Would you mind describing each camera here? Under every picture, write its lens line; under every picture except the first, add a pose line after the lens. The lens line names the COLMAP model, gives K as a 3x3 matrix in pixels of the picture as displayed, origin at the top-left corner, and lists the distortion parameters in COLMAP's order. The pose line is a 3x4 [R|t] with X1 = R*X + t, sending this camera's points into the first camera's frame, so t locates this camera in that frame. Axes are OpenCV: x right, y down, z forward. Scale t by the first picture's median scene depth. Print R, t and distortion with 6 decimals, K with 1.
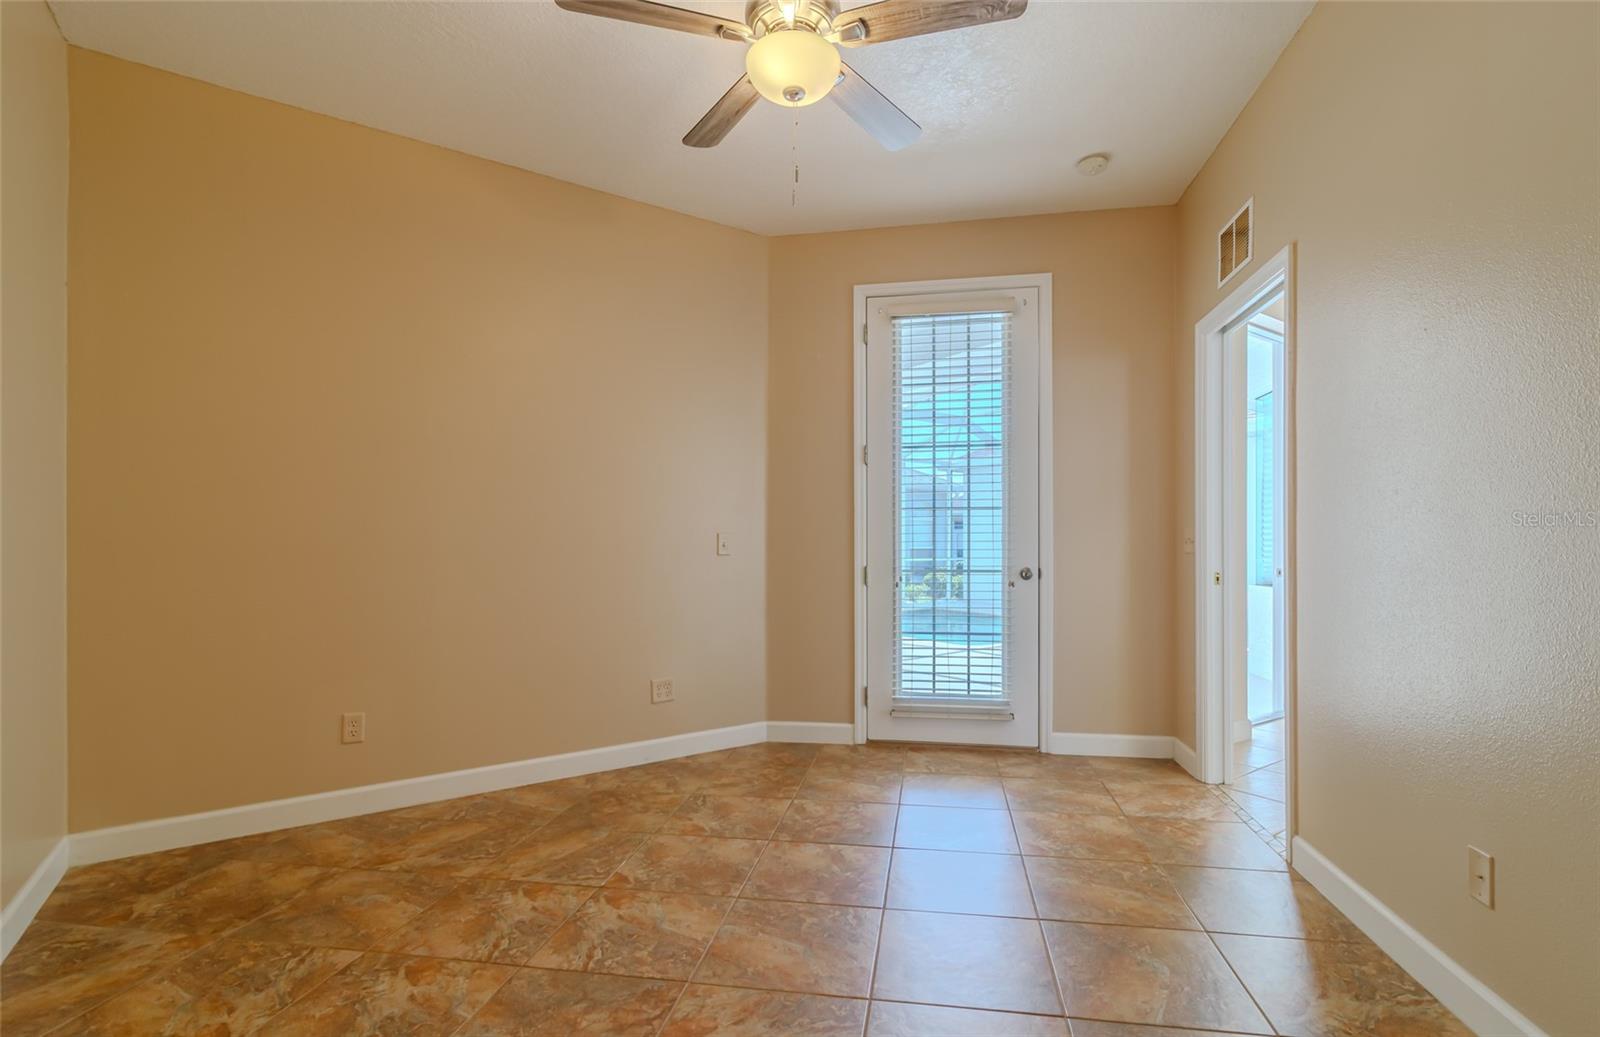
lens RADIAL K [[775.5, 0, 802.9], [0, 775.5, 533.1], [0, 0, 1]] dist [-0.000810, -0.000257]
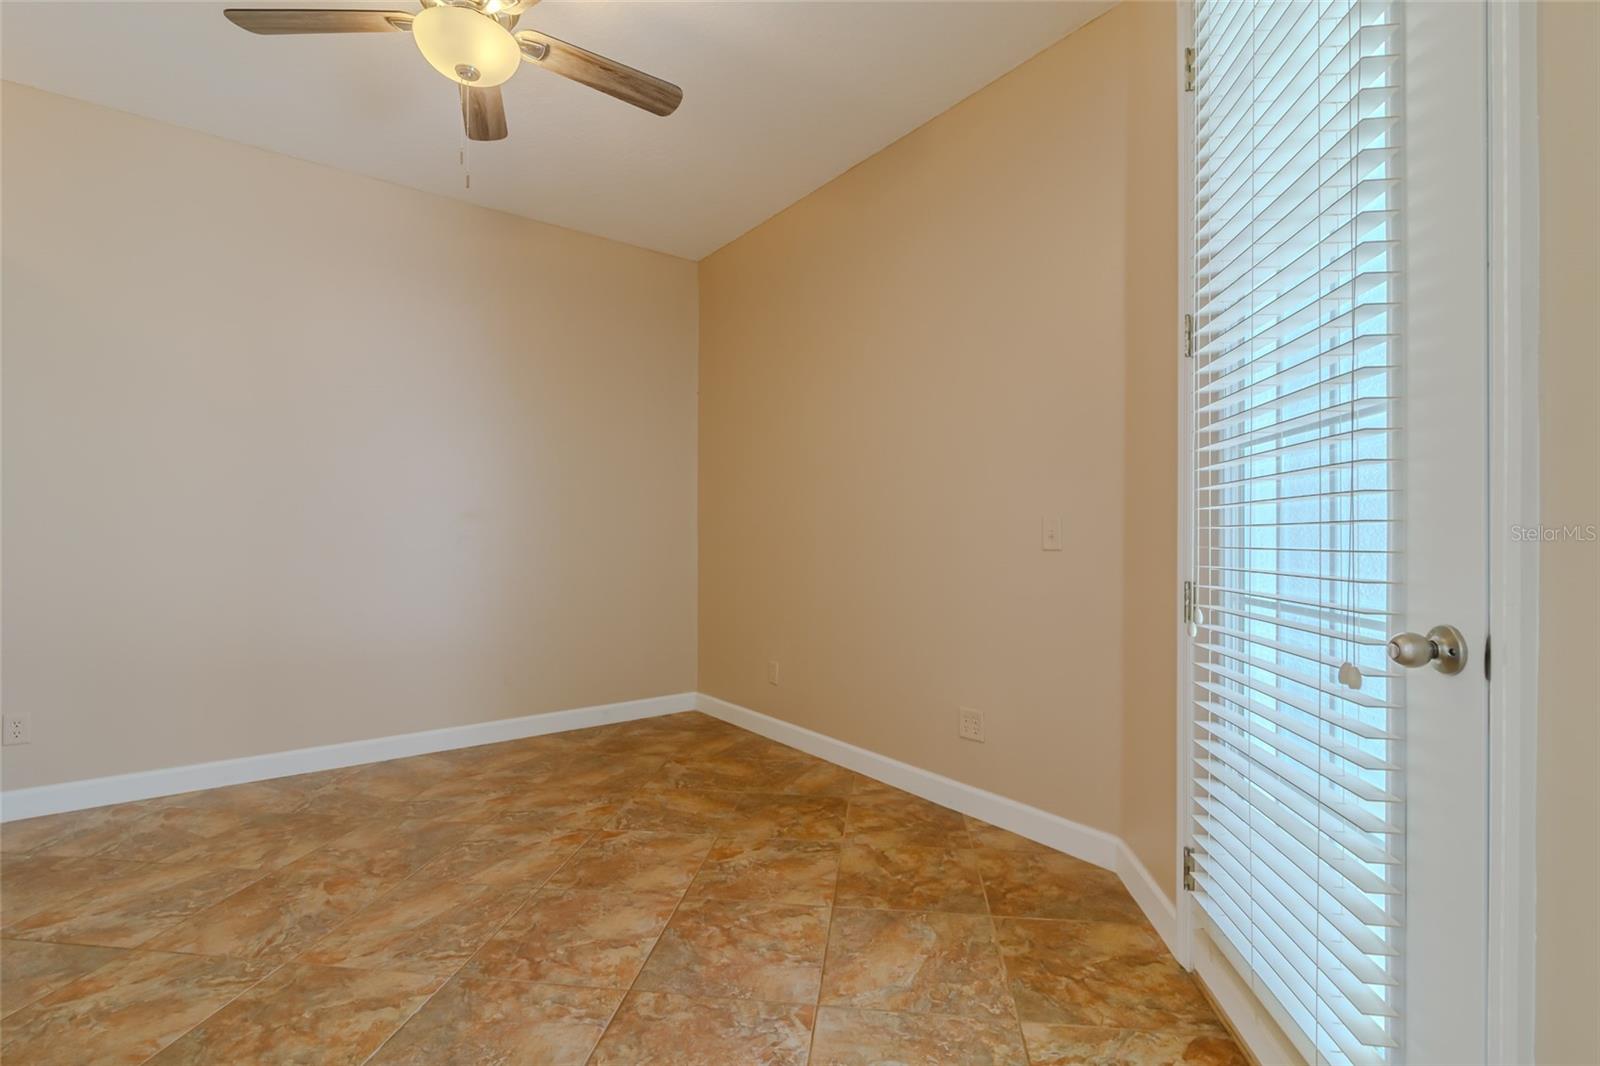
lens RADIAL K [[734.0, 0, 800.3], [0, 734.0, 531.5], [0, 0, 1]] dist [0.004644, 0.000091]
pose [[0.024291, -0.002723, -0.999701, 0.662611], [0.015960, 0.999870, -0.002335, 0.014380], [0.999578, -0.015898, 0.024331, 1.003430]]
